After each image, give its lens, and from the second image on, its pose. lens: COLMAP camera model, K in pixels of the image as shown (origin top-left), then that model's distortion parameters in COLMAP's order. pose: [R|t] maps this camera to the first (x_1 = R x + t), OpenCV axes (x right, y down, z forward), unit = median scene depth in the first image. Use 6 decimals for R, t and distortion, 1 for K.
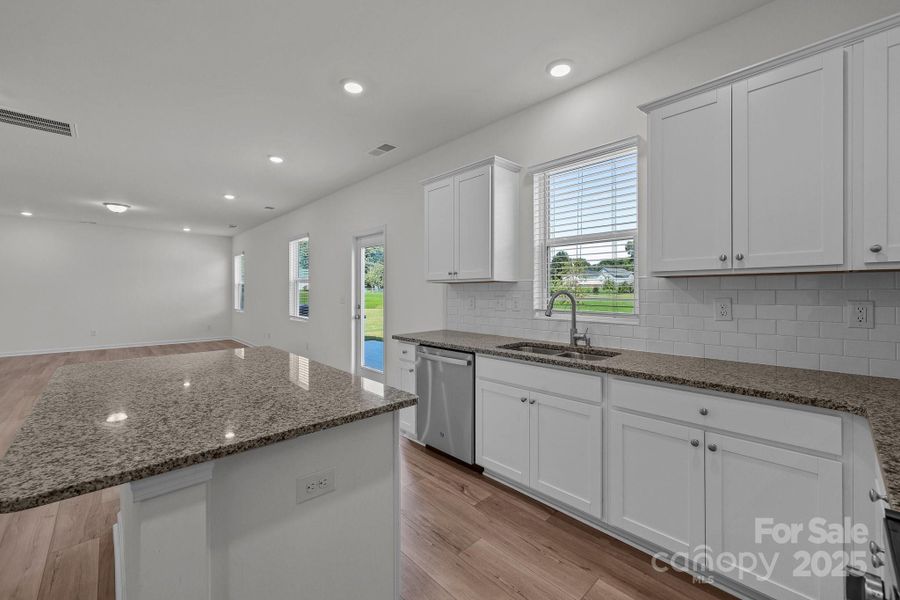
lens RADIAL K [[363.7, 0, 452.1], [0, 363.7, 291.4], [0, 0, 1]] dist [-0.000919, 0.001061]
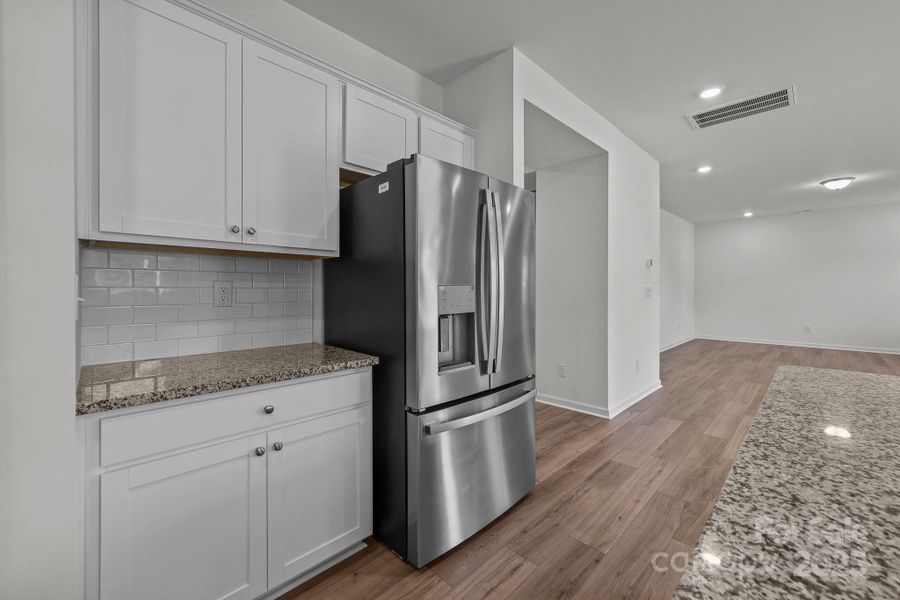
lens RADIAL K [[363.7, 0, 452.1], [0, 363.7, 291.4], [0, 0, 1]] dist [-0.000919, 0.001061]
pose [[0.023619, 0.004602, -0.999710, -0.102897], [0.004349, 0.999979, 0.004706, 0.013499], [0.999712, -0.004459, 0.023598, 0.090488]]
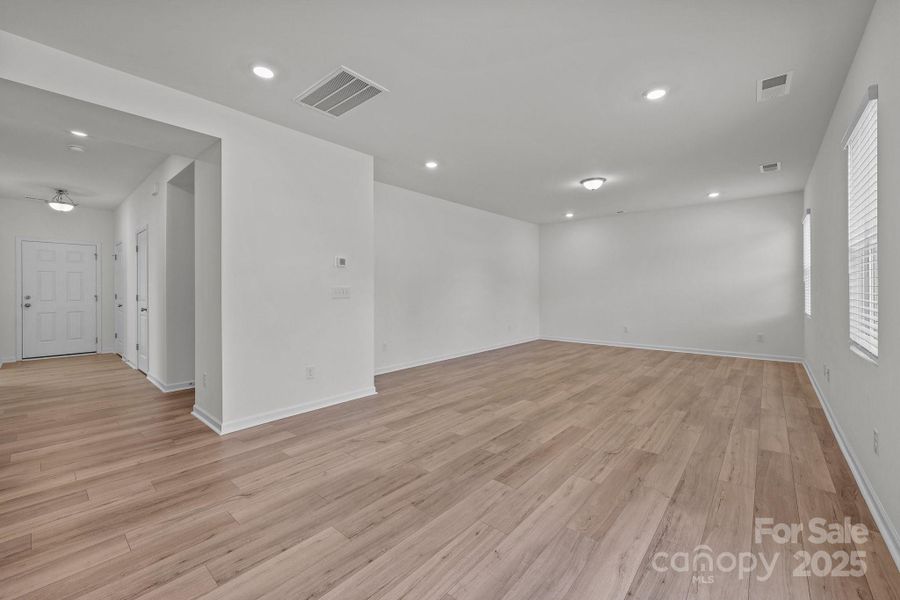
lens RADIAL K [[363.7, 0, 452.1], [0, 363.7, 291.4], [0, 0, 1]] dist [-0.000919, 0.001061]
pose [[0.092151, -0.003017, -0.995740, -0.126494], [0.008282, 0.999963, -0.002263, 0.019252], [0.995711, -0.008038, 0.092173, 0.646514]]
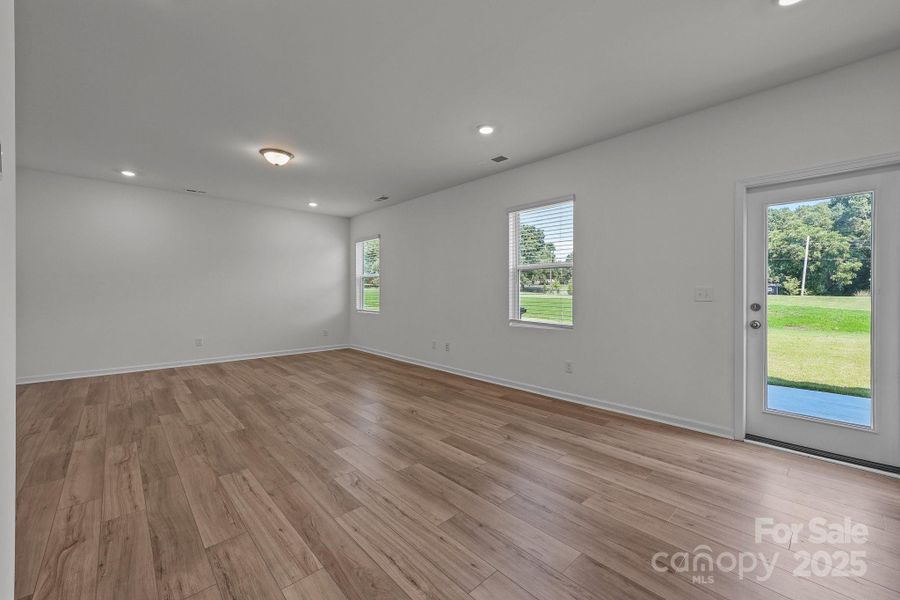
lens RADIAL K [[363.7, 0, 452.1], [0, 363.7, 291.4], [0, 0, 1]] dist [-0.000919, 0.001061]
pose [[0.999962, -0.001304, -0.008634, -0.644554], [0.001310, 0.999999, 0.000735, 0.014966], [0.008633, -0.000747, 0.999962, 0.366399]]
